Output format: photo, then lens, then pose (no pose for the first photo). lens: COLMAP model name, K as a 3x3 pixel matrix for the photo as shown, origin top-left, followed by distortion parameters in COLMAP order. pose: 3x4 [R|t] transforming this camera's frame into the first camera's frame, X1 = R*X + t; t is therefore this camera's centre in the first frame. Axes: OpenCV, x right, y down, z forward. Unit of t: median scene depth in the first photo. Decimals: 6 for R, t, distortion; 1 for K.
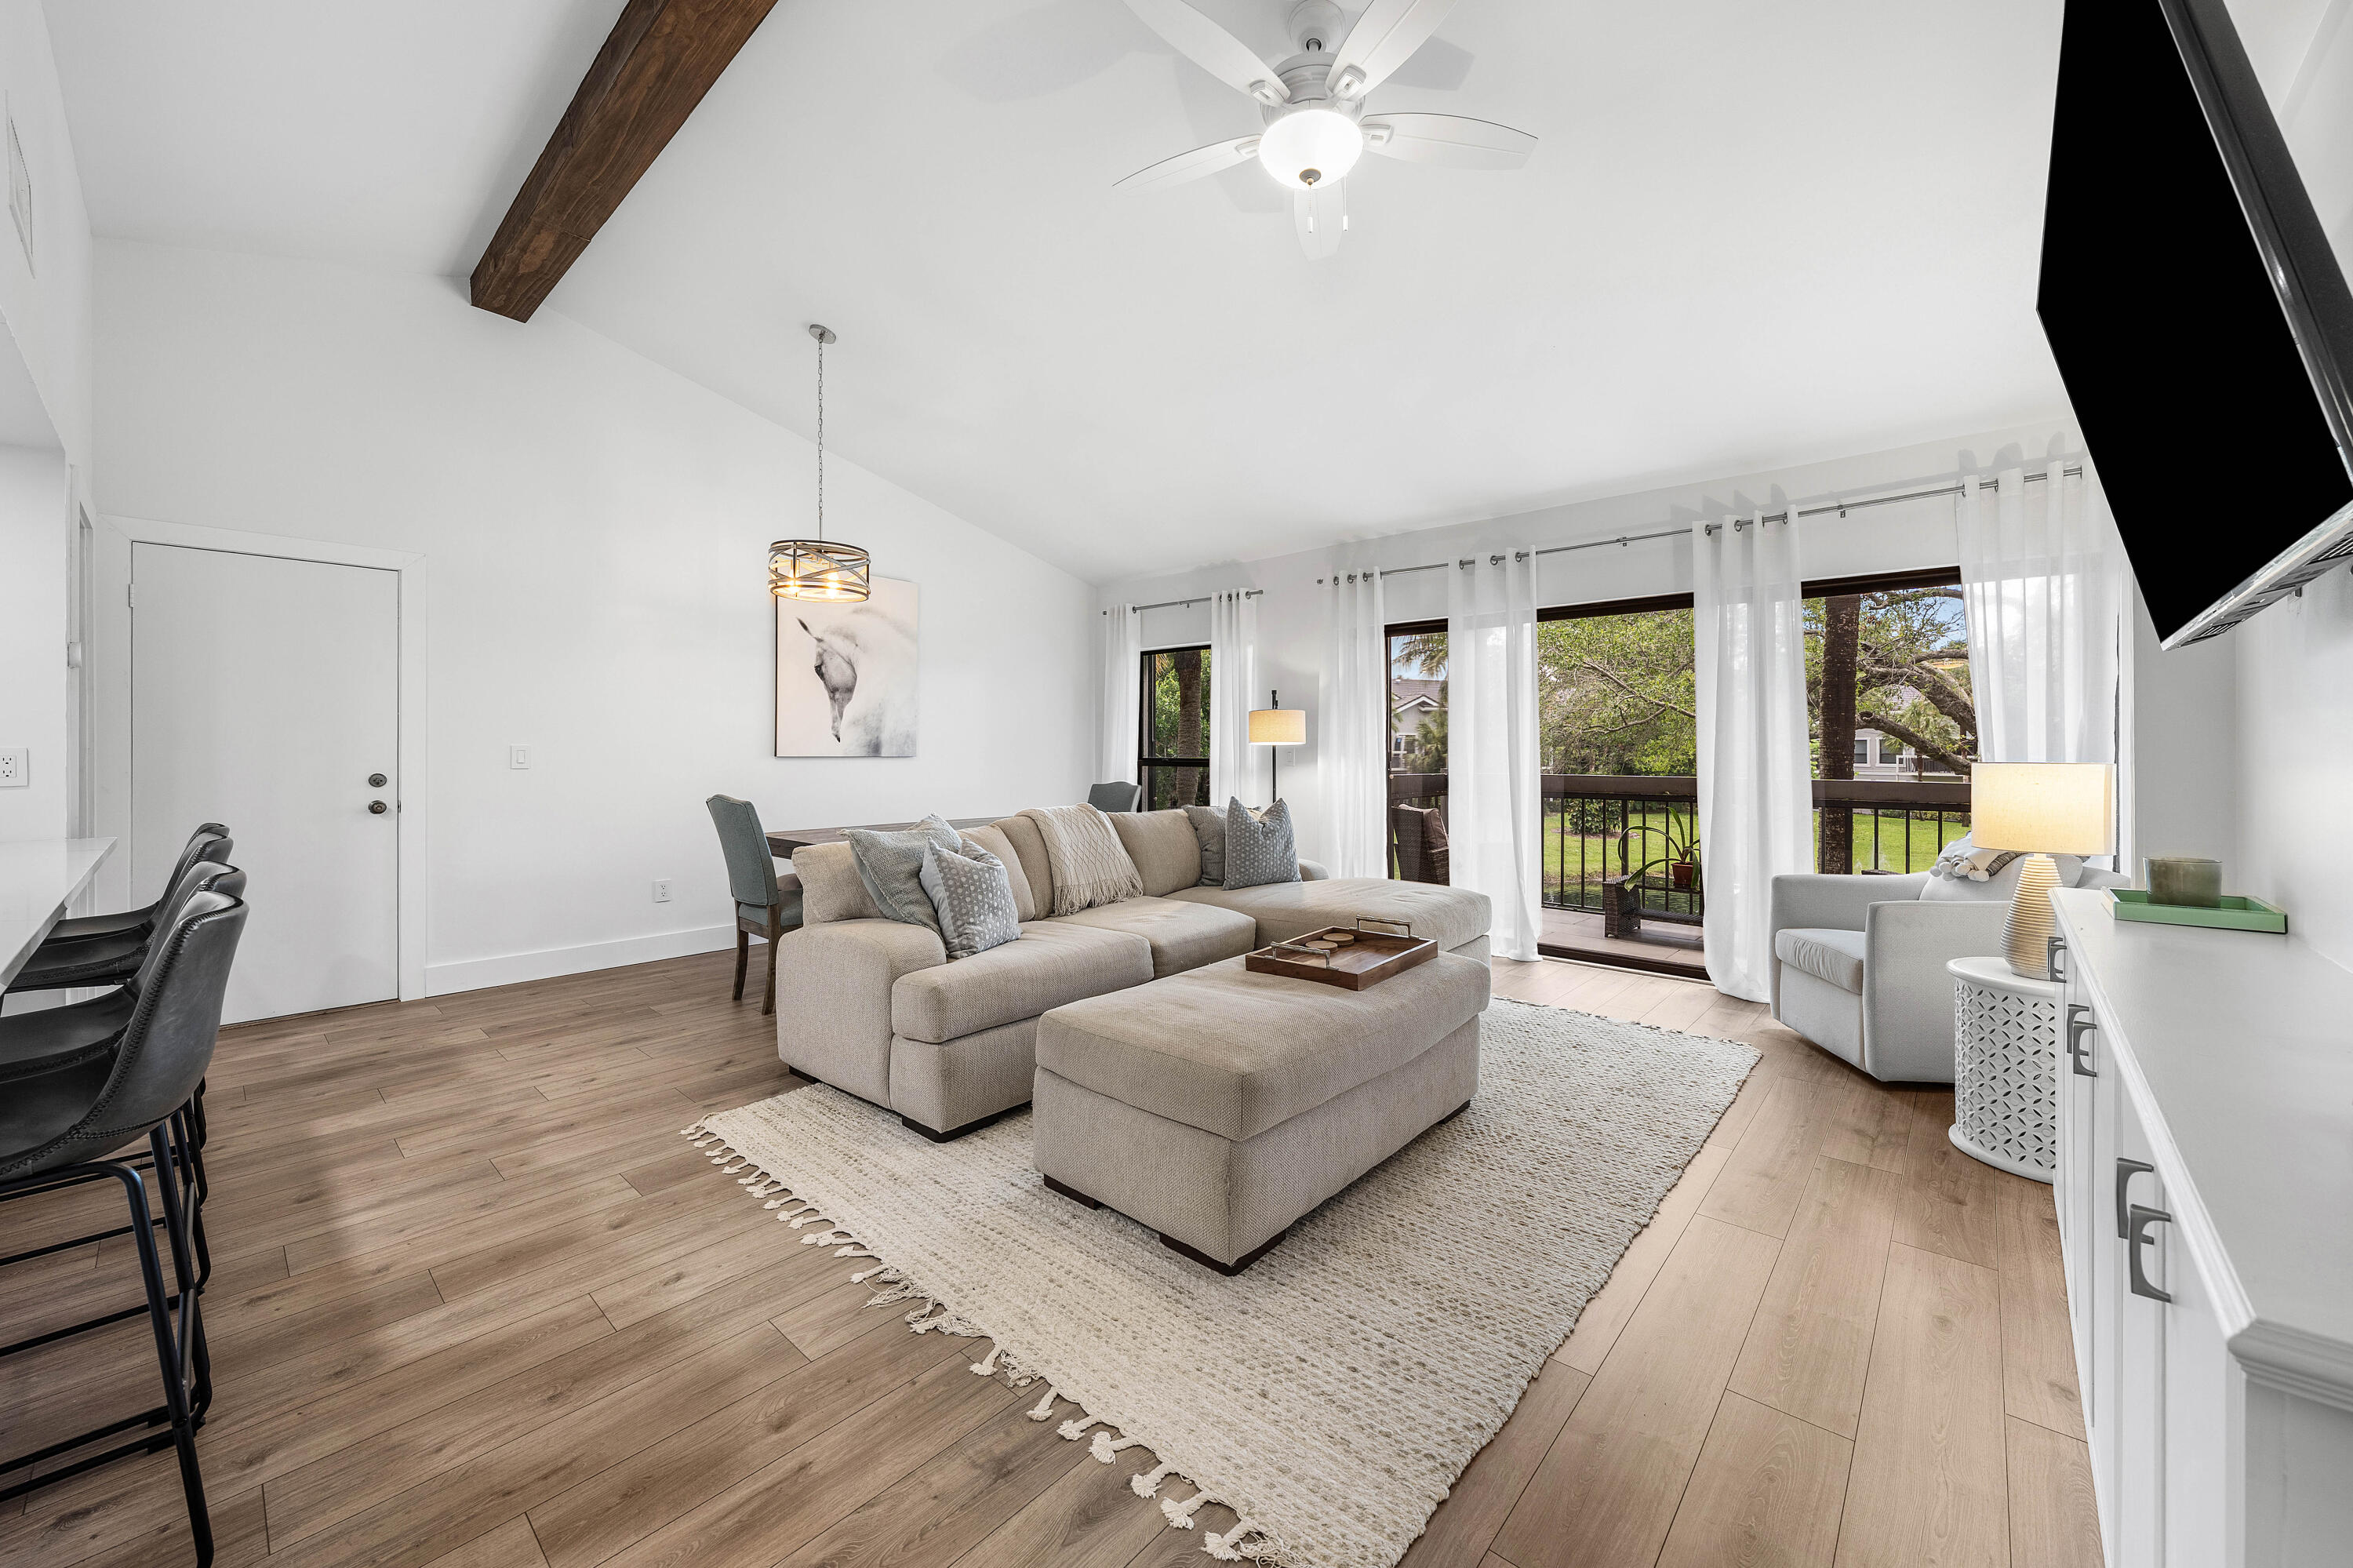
lens RADIAL K [[890.9, 0, 1186.0], [0, 890.9, 751.6], [0, 0, 1]] dist [-0.000255, -0.000137]
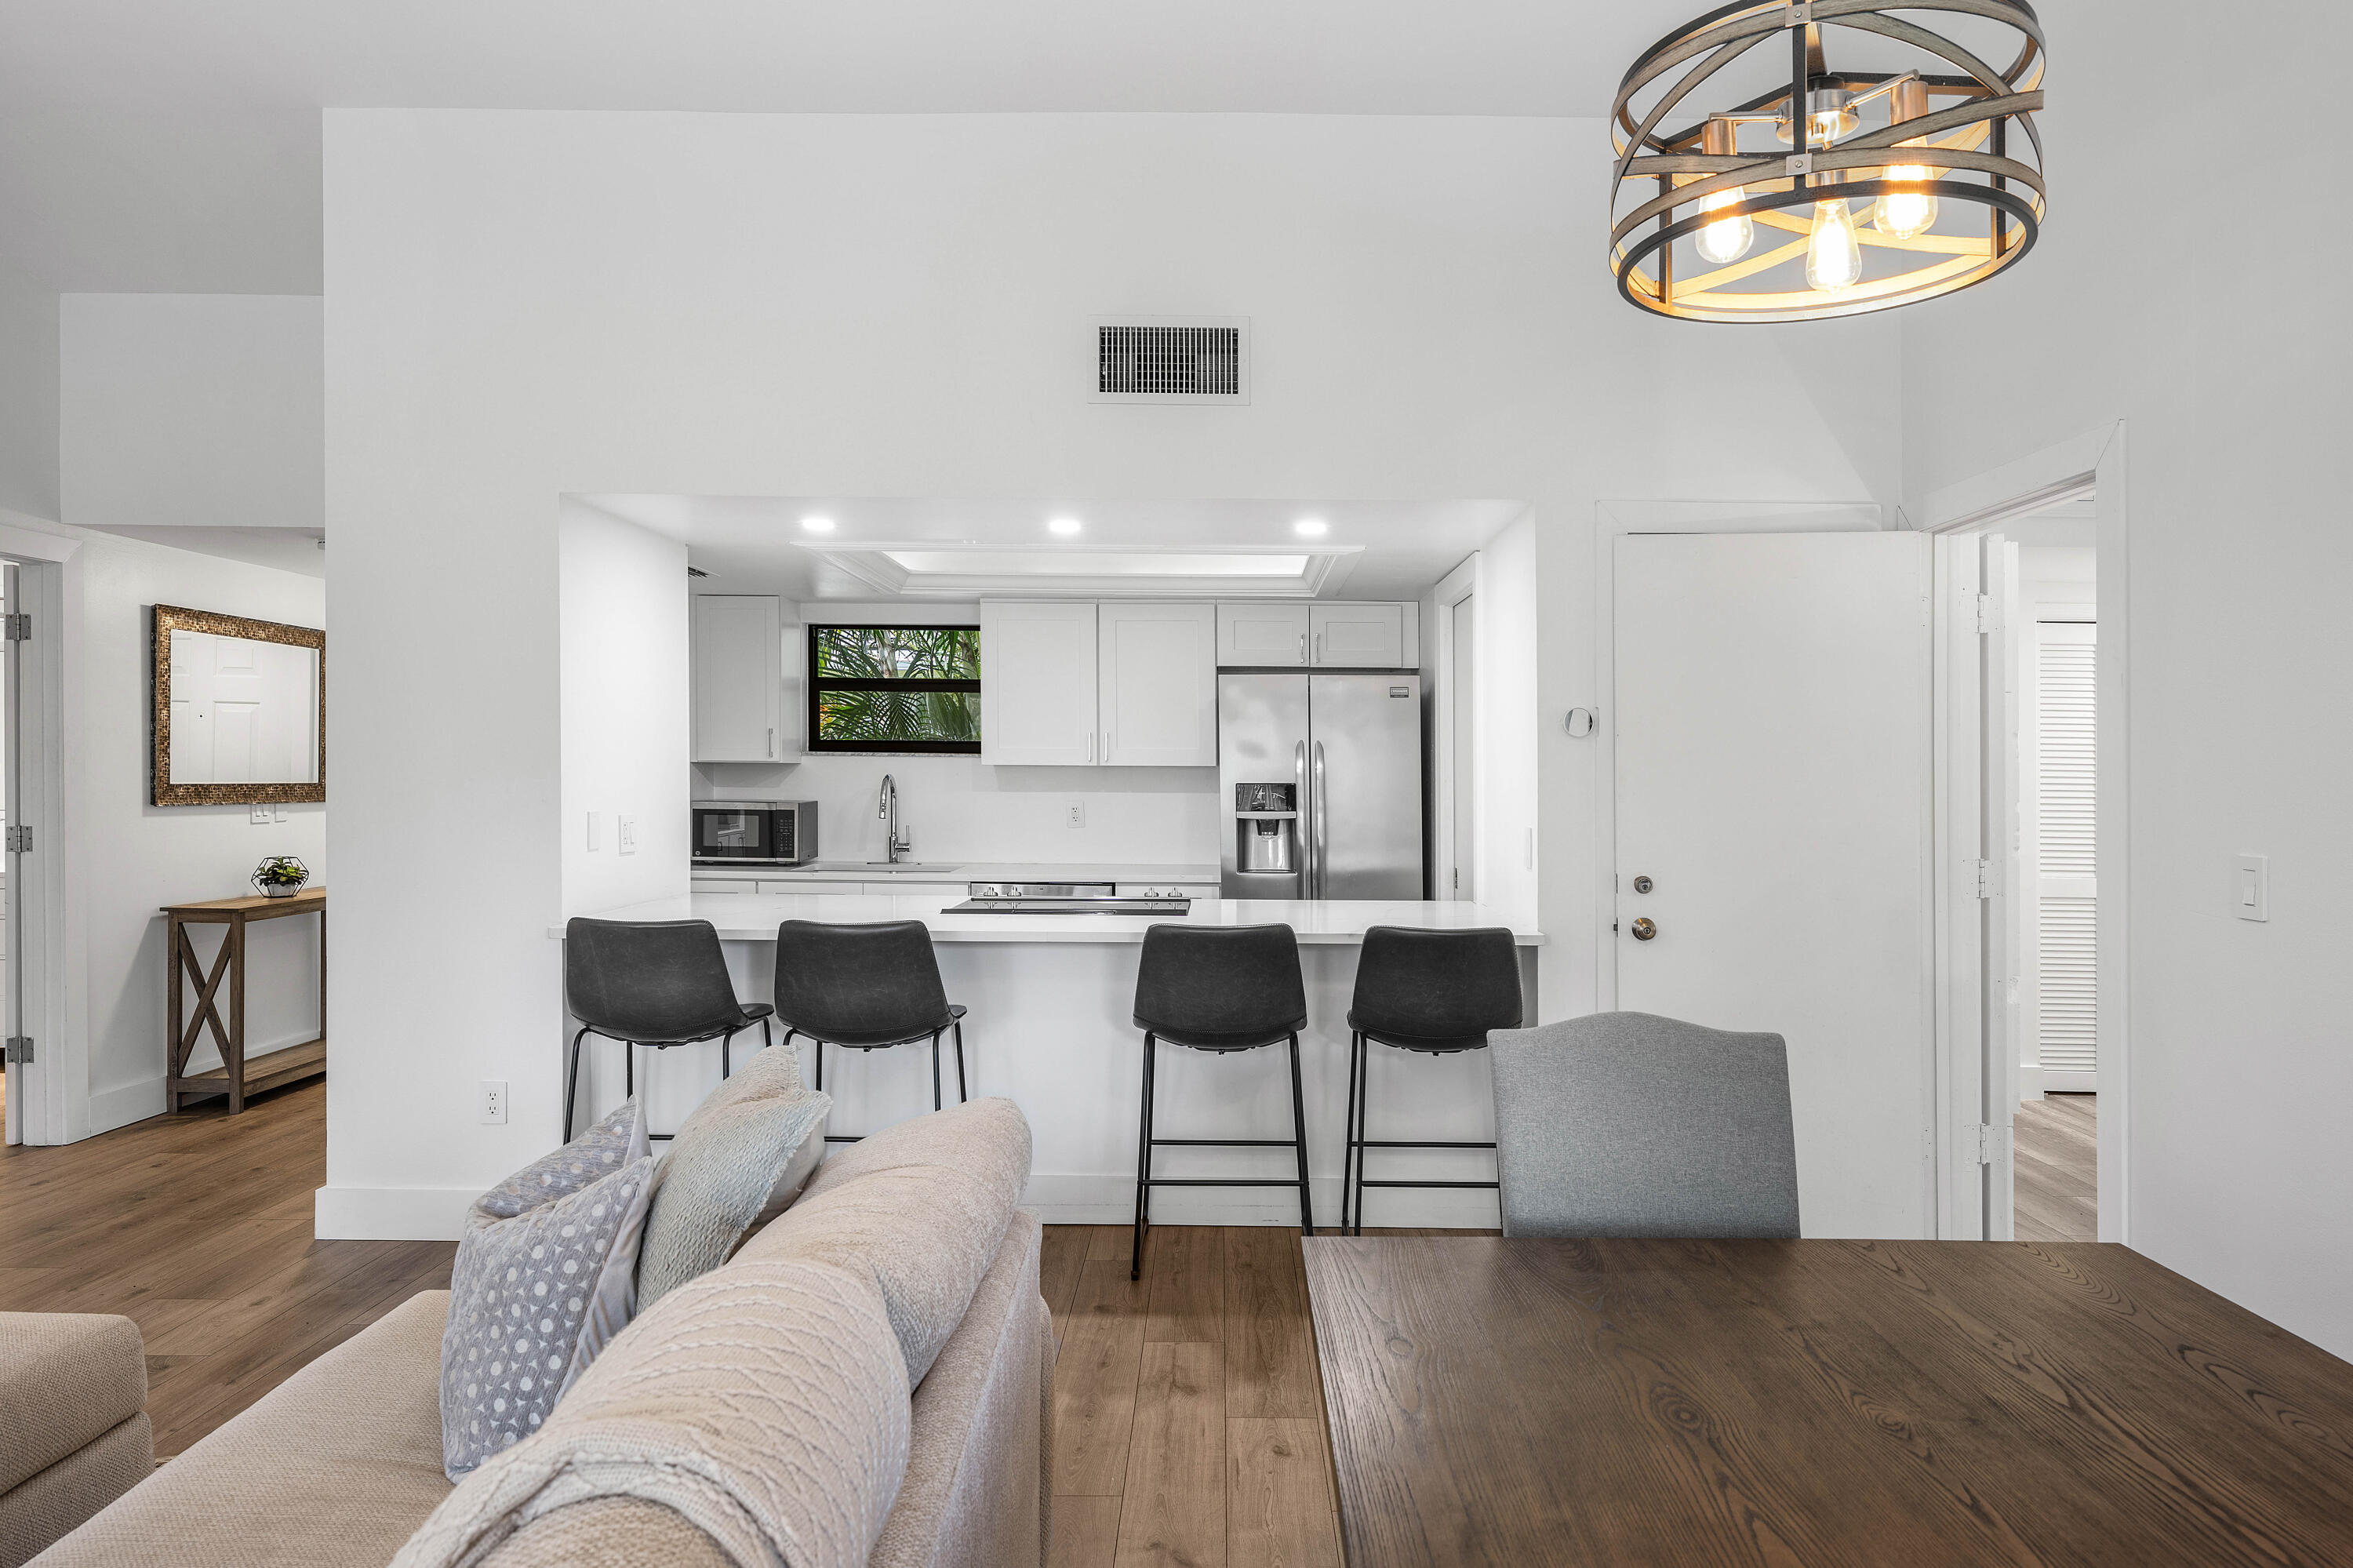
lens RADIAL K [[1456.0, 0, 1172.2], [0, 1456.0, 707.1], [0, 0, 1]] dist [0.036584, 0.000213]
pose [[-0.768121, -0.030633, -0.639571, -0.016893], [-0.009450, 0.999289, -0.036512, -0.057308], [0.640235, -0.022002, -0.767864, 1.579346]]
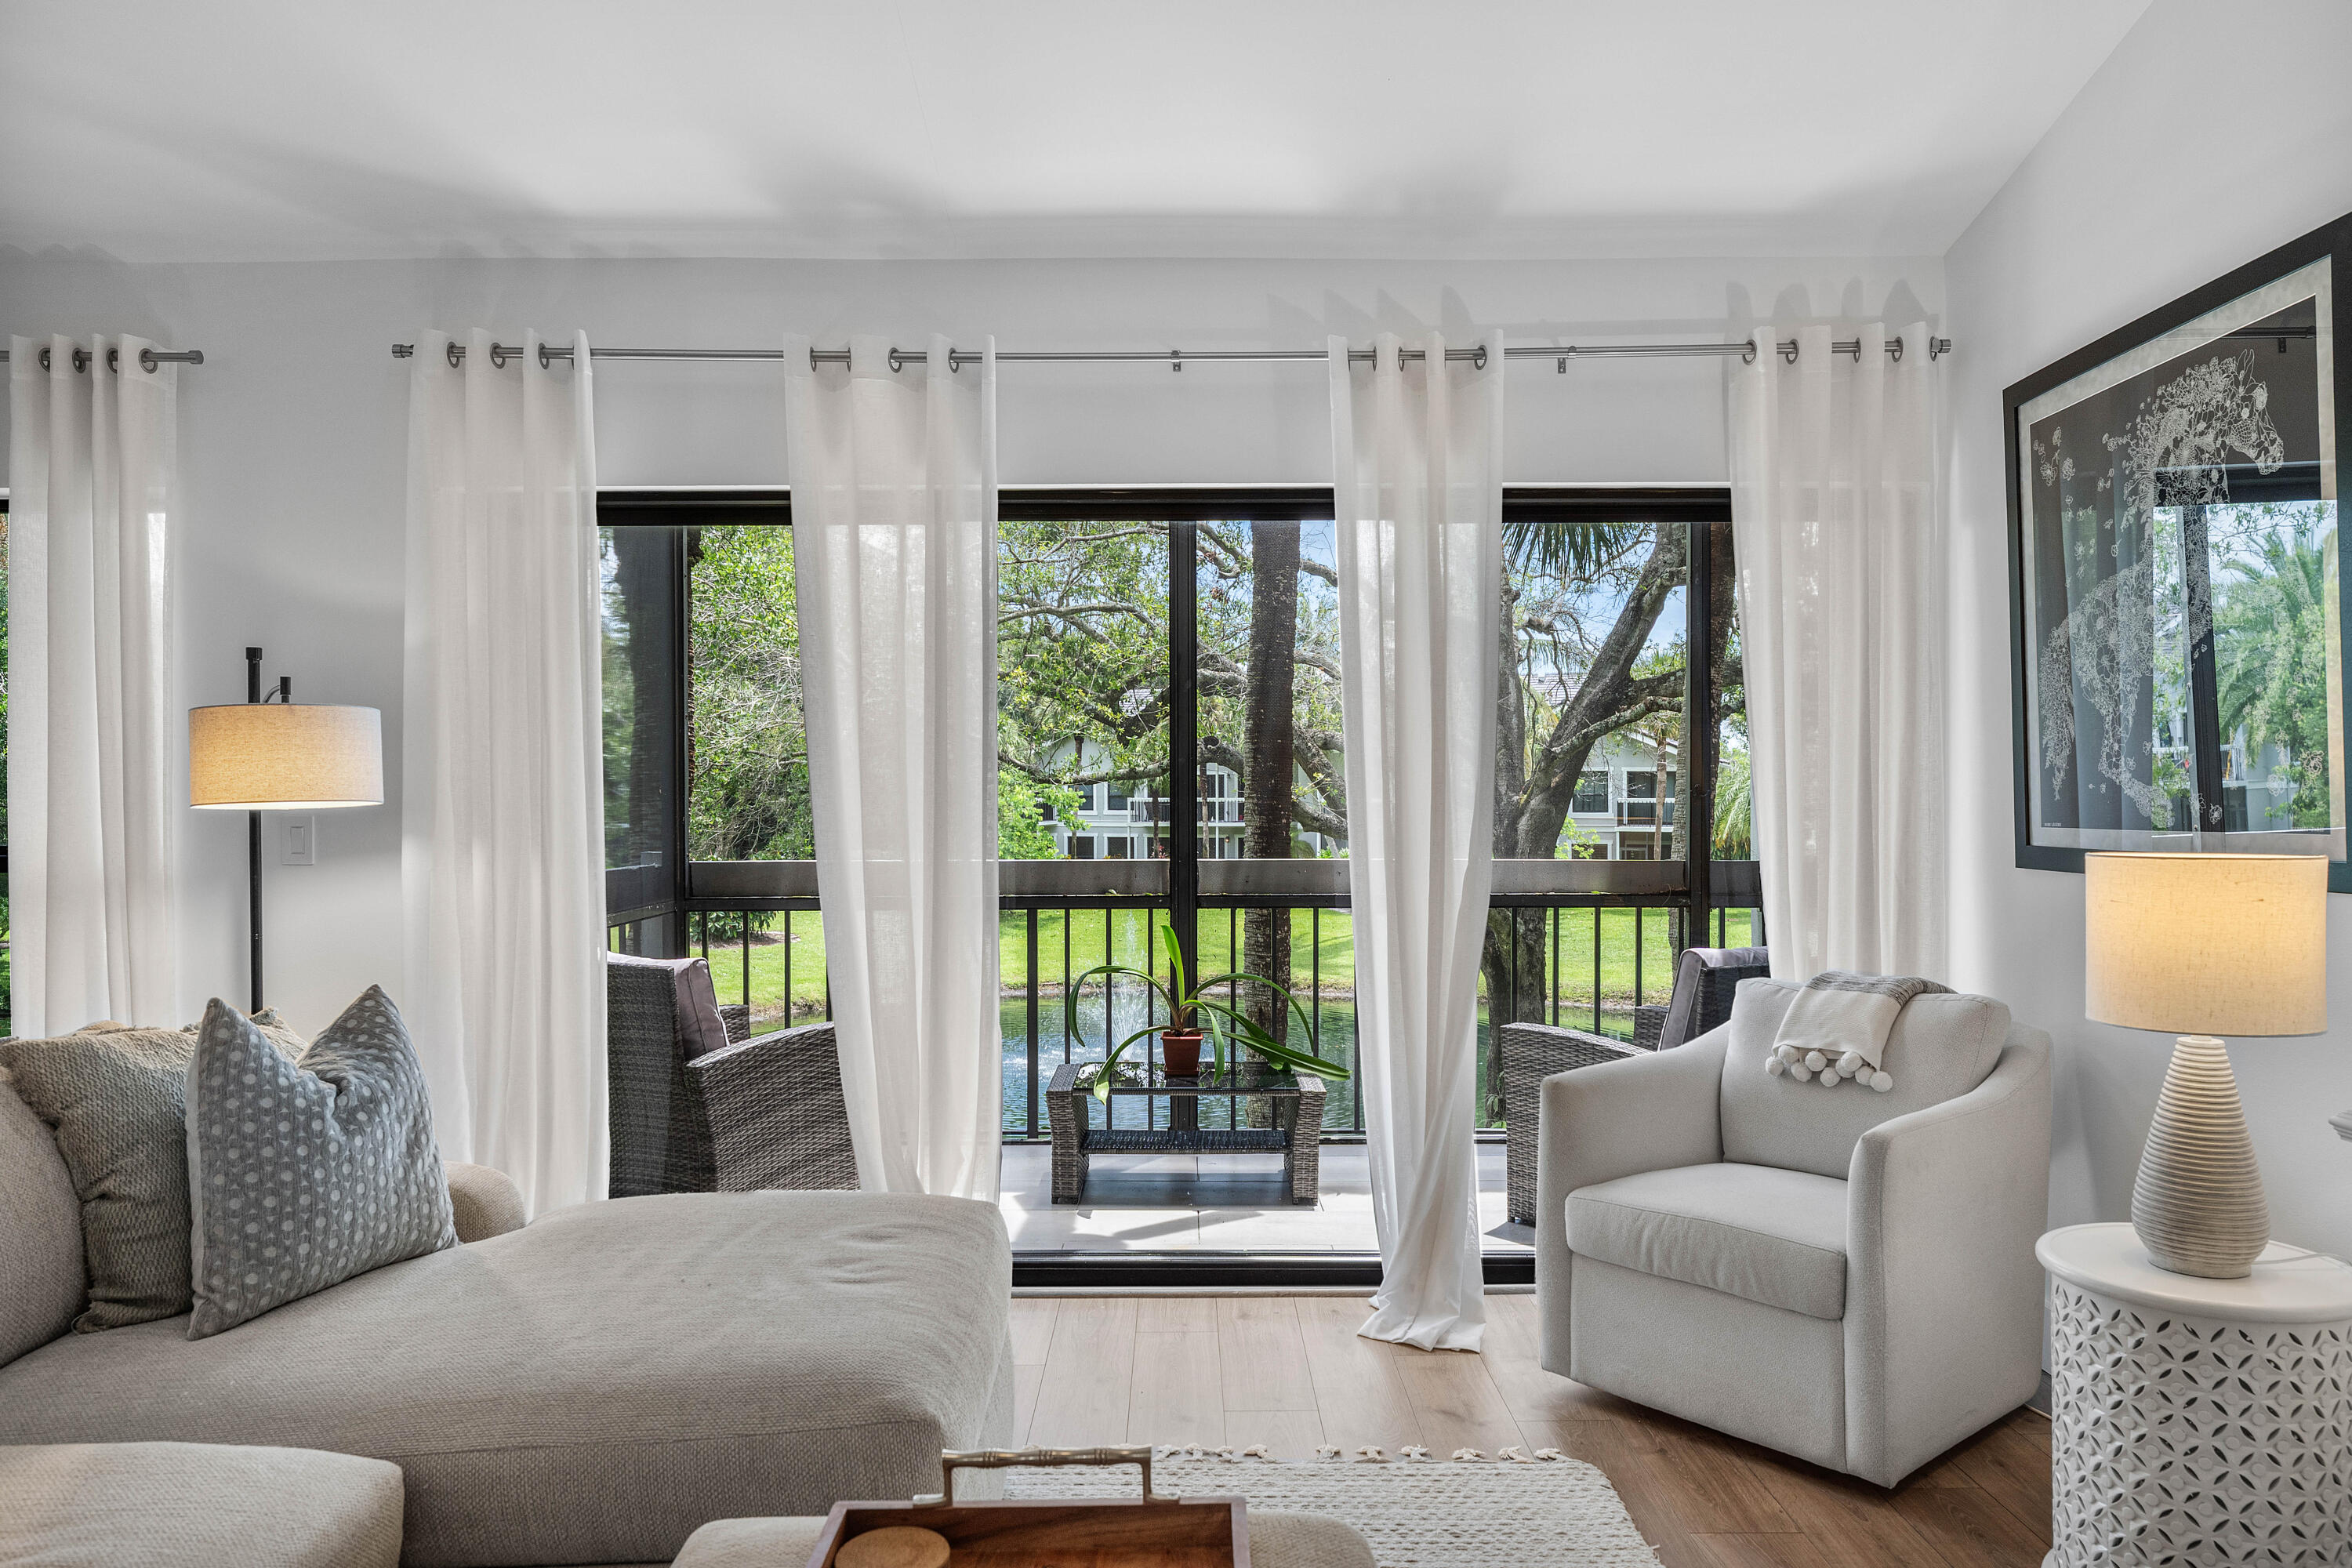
lens RADIAL K [[1609.1, 0, 1172.4], [0, 1609.1, 798.4], [0, 0, 1]] dist [-0.001966, -0.002244]
pose [[0.750249, -0.007006, 0.661118, -0.078752], [0.004958, 0.999975, 0.004970, -0.021264], [-0.661136, -0.000451, 0.750266, 0.531215]]
